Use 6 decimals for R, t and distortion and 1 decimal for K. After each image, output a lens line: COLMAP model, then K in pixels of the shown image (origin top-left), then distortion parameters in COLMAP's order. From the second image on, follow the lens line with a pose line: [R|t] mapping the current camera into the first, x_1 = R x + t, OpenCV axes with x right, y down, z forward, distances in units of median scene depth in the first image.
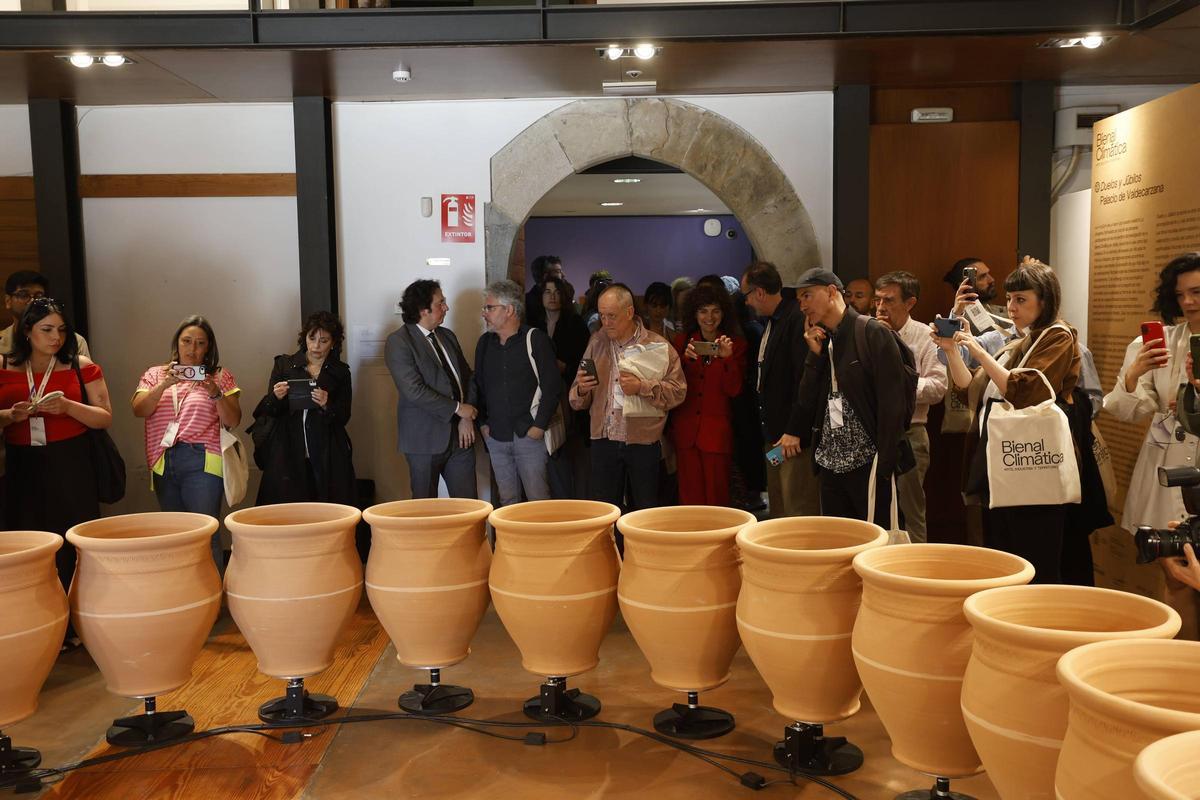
lens RADIAL K [[1126.4, 0, 618.9], [0, 1126.4, 399.0], [0, 0, 1]] dist [0.019018, 0.008748]
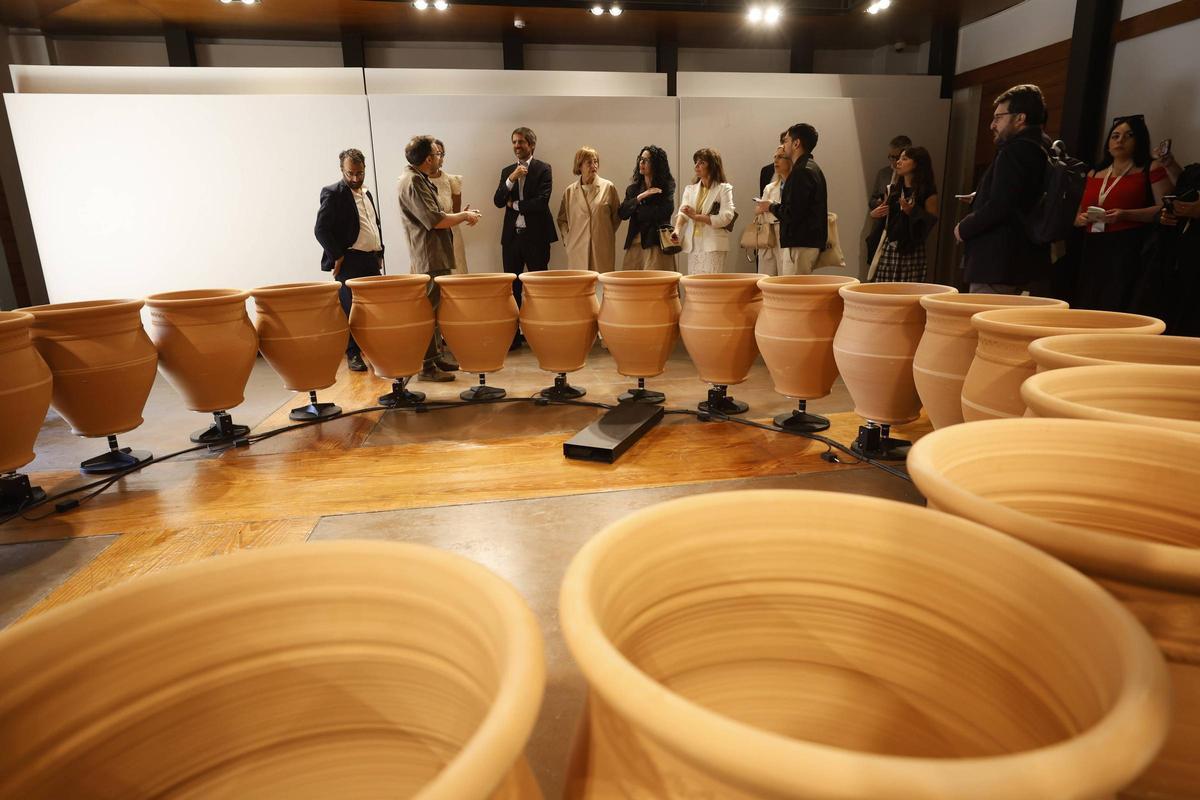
lens RADIAL K [[687.1, 0, 598.7], [0, 687.1, 404.4], [0, 0, 1]] dist [-0.019577, 0.000871]
pose [[0.141769, 0.271735, -0.951873, 0.390370], [-0.063118, 0.962110, 0.265257, 0.050174], [0.987885, 0.022475, 0.153549, 0.606328]]
